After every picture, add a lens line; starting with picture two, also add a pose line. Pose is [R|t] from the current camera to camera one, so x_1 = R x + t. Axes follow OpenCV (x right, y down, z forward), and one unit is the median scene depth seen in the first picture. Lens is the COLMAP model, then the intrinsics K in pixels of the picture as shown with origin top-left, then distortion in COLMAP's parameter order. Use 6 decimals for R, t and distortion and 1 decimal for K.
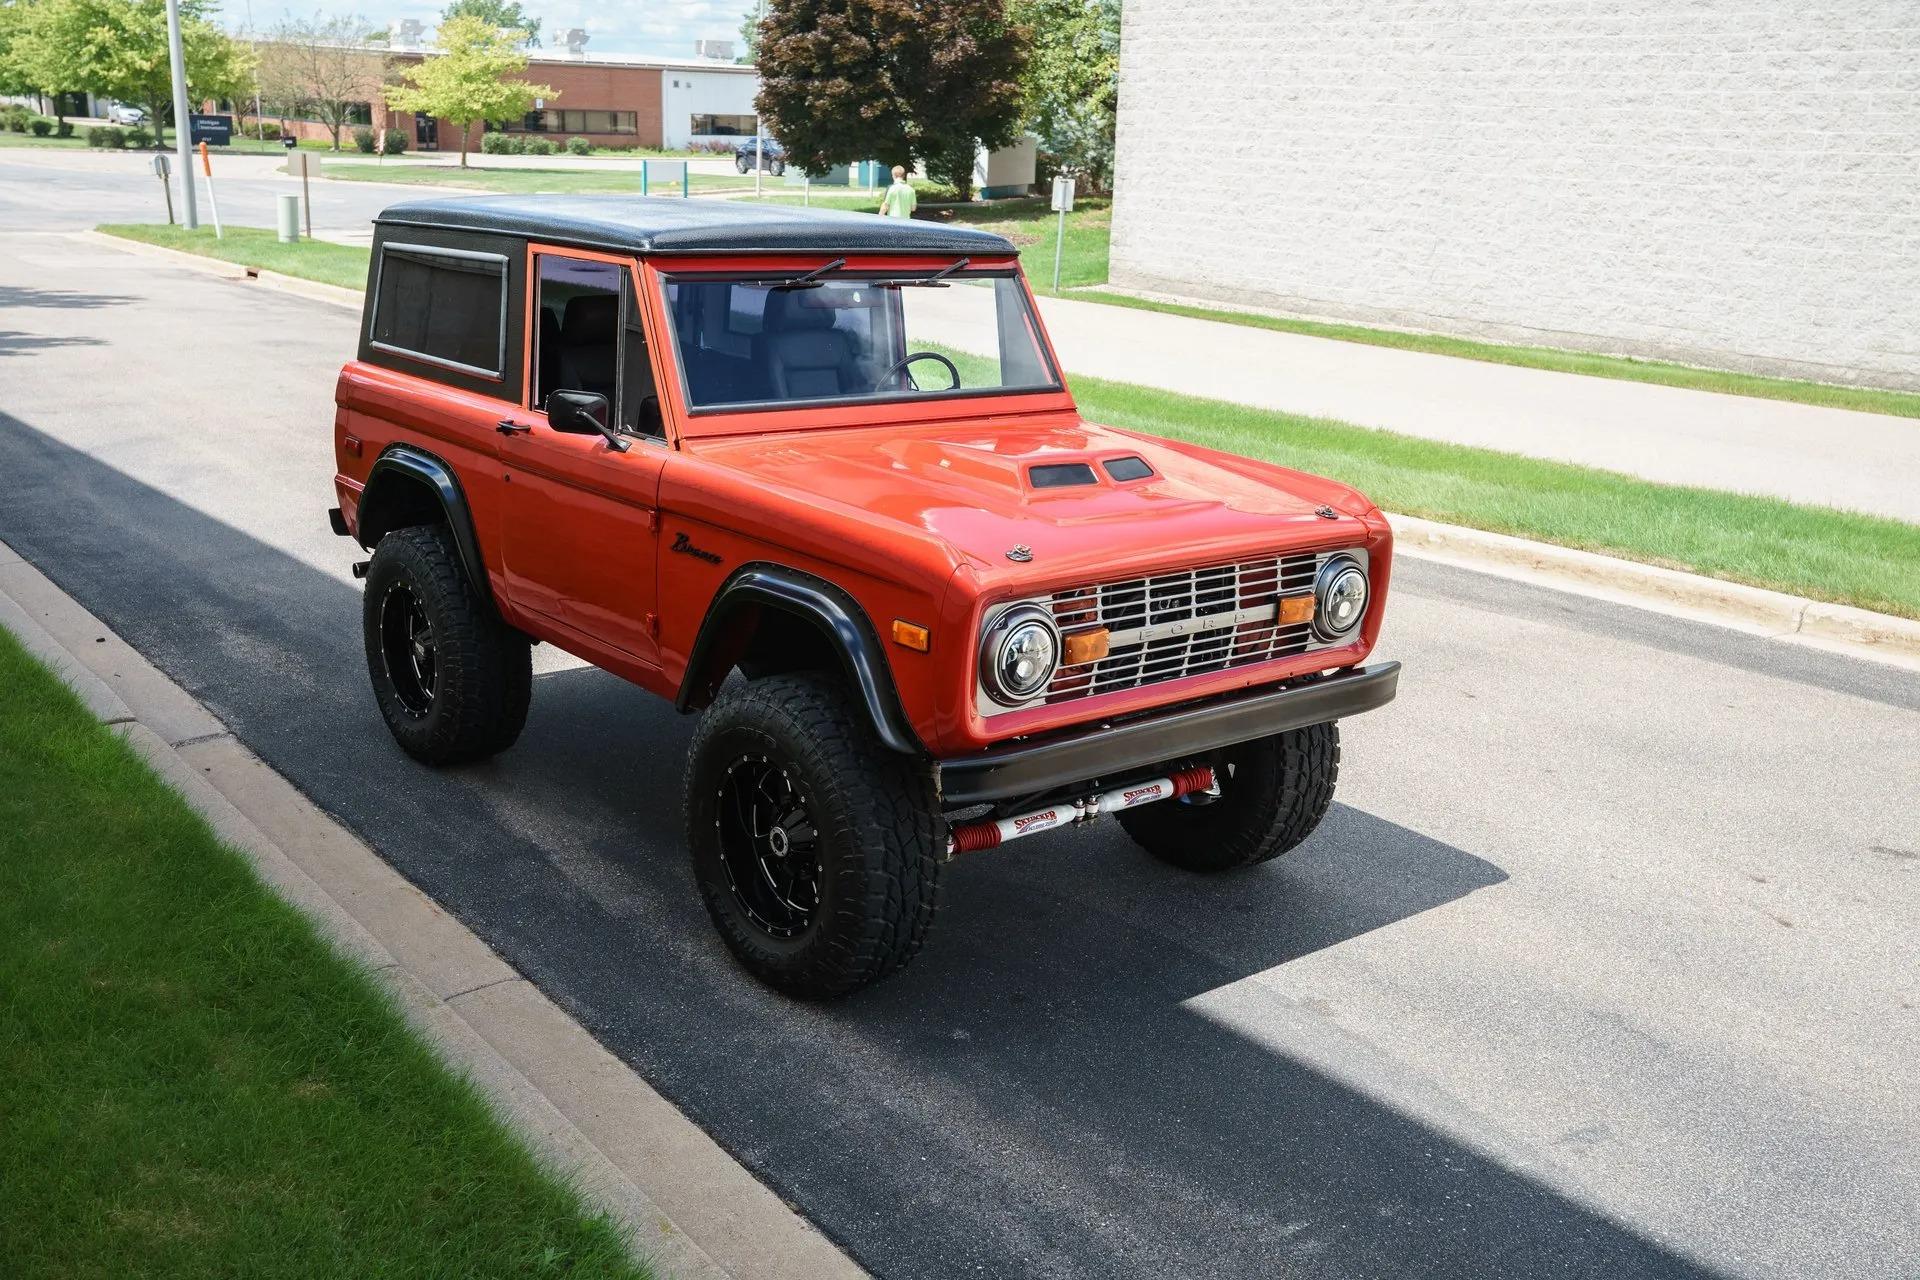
lens RADIAL K [[1817.2, 0, 961.5], [0, 1817.2, 638.6], [0, 0, 1]] dist [0.063228, 0.000000]
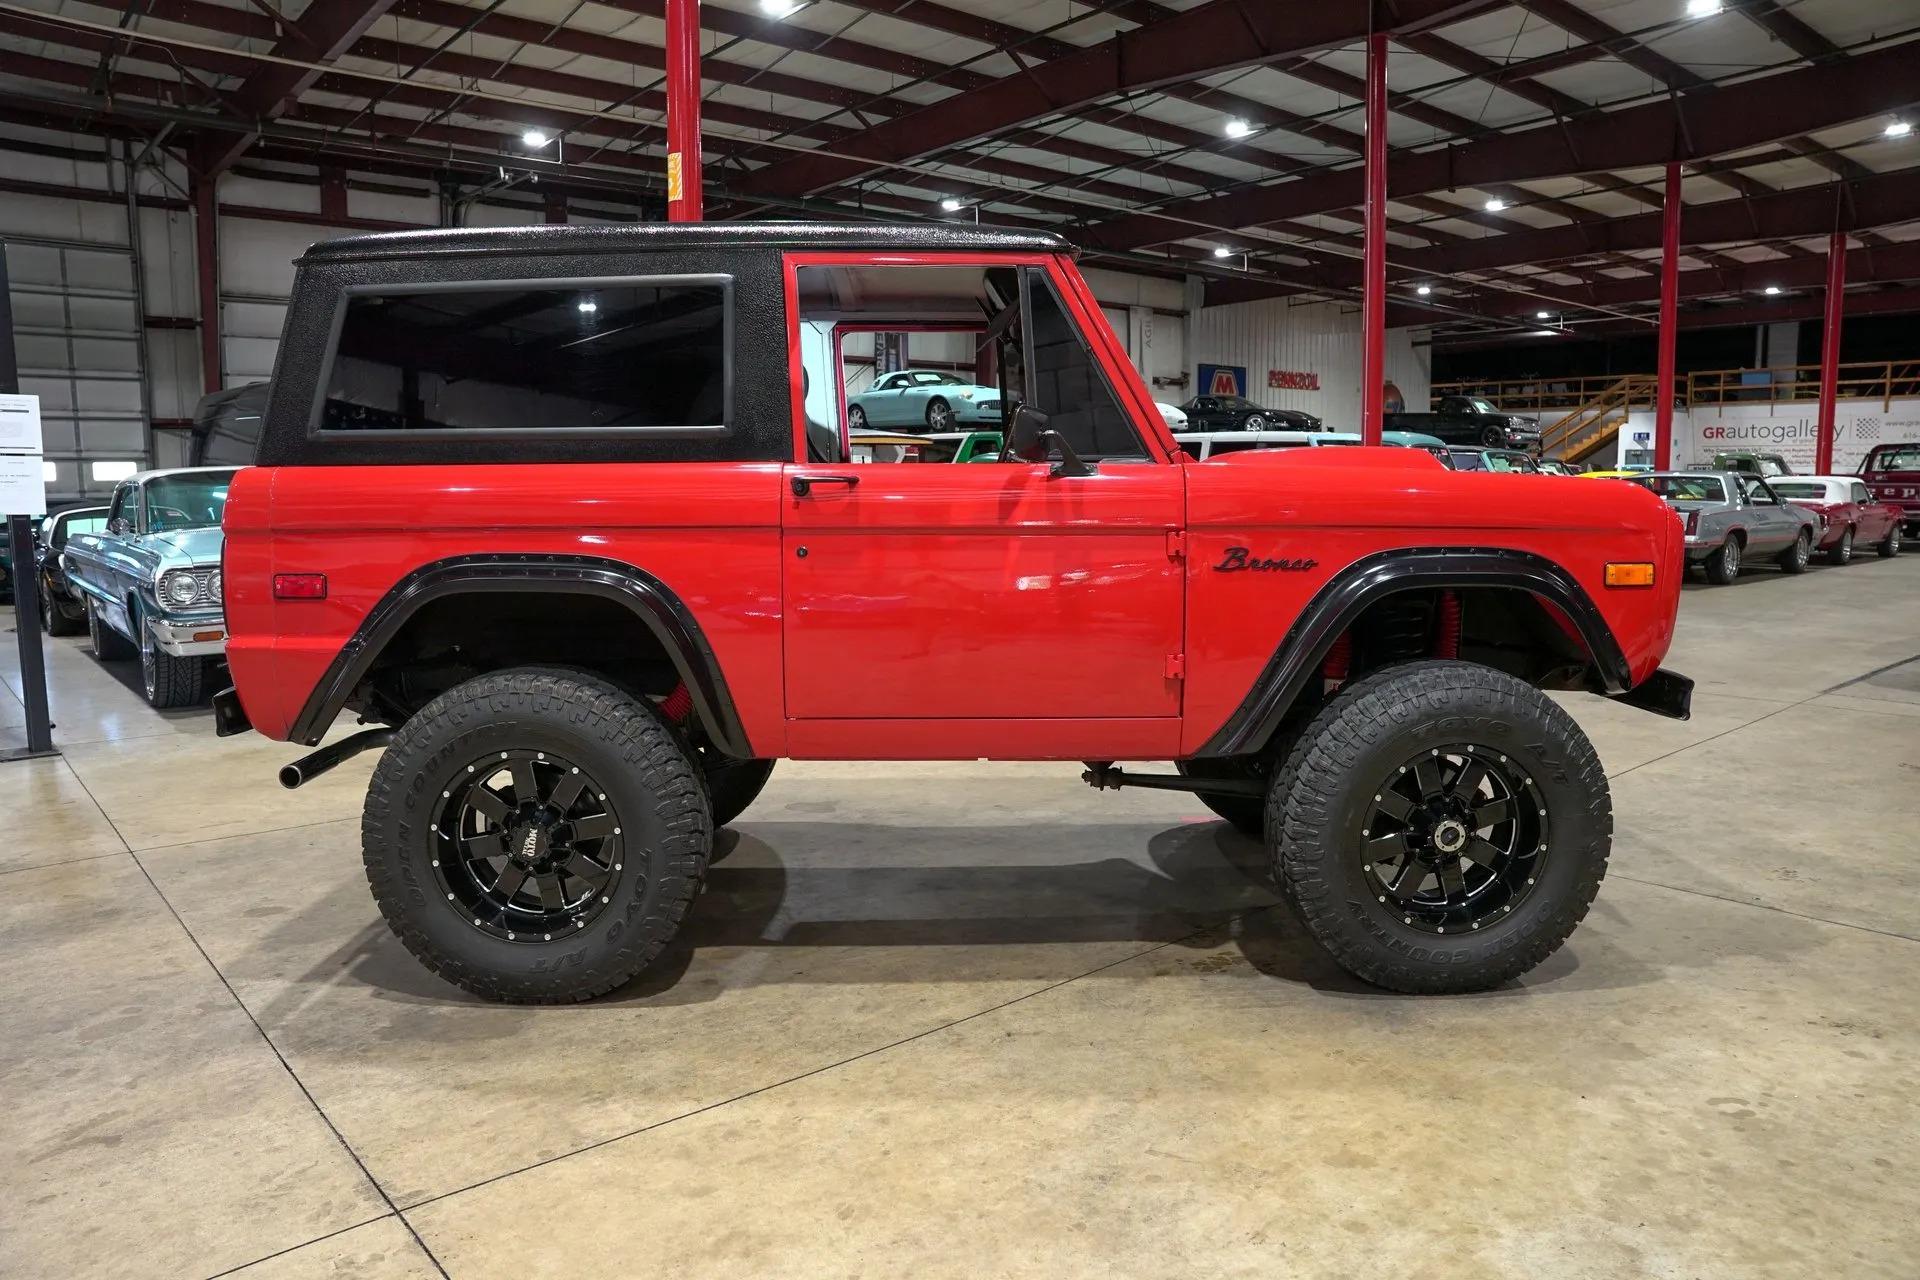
lens RADIAL K [[1315.2, 0, 967.2], [0, 1315.2, 639.2], [0, 0, 1]] dist [-0.139549, 0.108802]
pose [[0.618265, -0.130879, 0.774997, -0.743441], [0.220857, 0.975238, -0.011497, -0.036795], [-0.754302, 0.178272, 0.631861, 0.716565]]
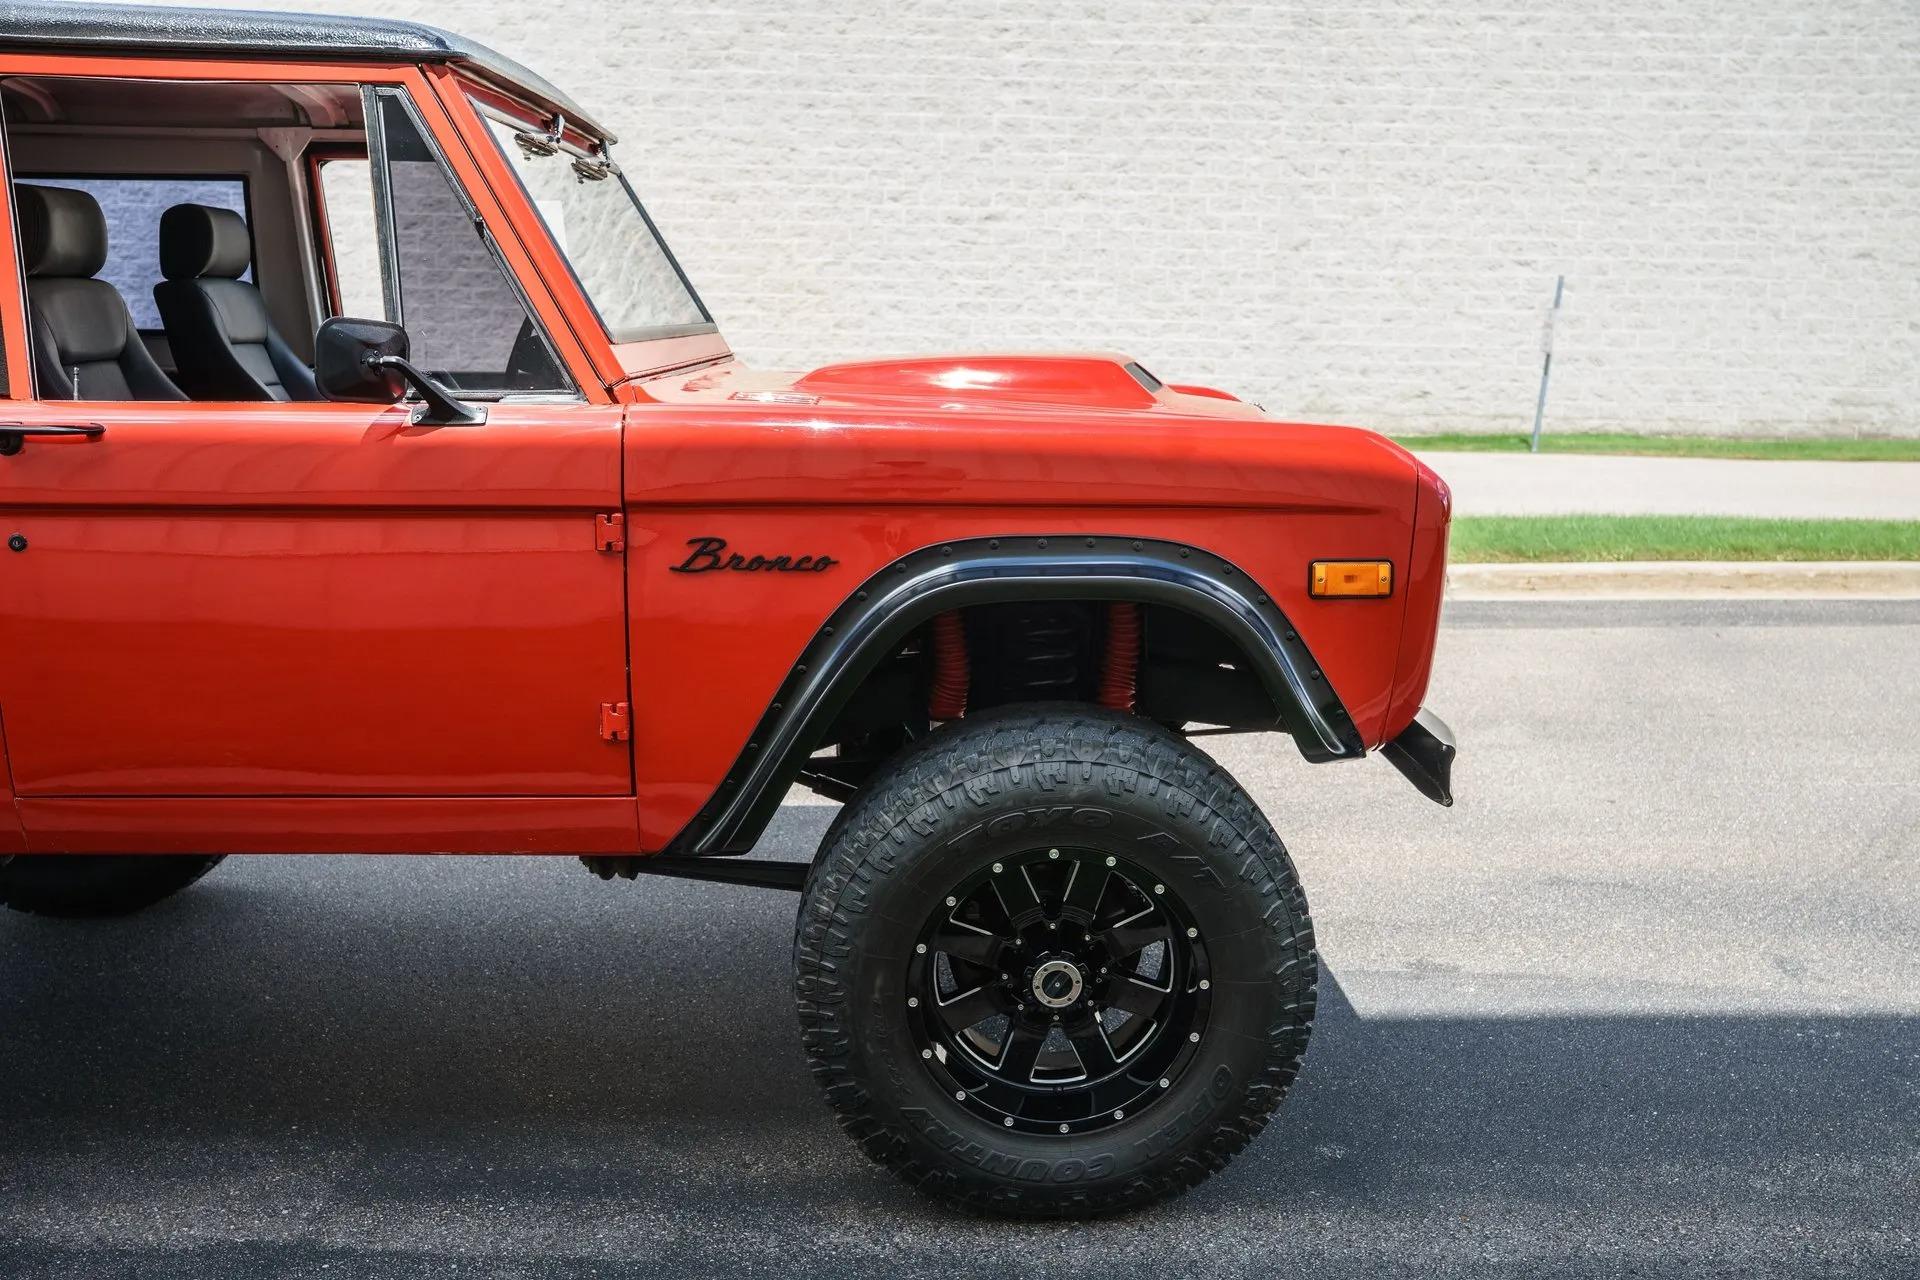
lens RADIAL K [[1738.1, 0, 949.6], [0, 1738.1, 631.8], [0, 0, 1]] dist [0.015139, 0.007525]
pose [[0.623355, -0.174578, 0.762202, -0.531839], [0.215215, 0.975415, 0.047403, -0.039243], [-0.751739, 0.134489, 0.645602, 0.606944]]
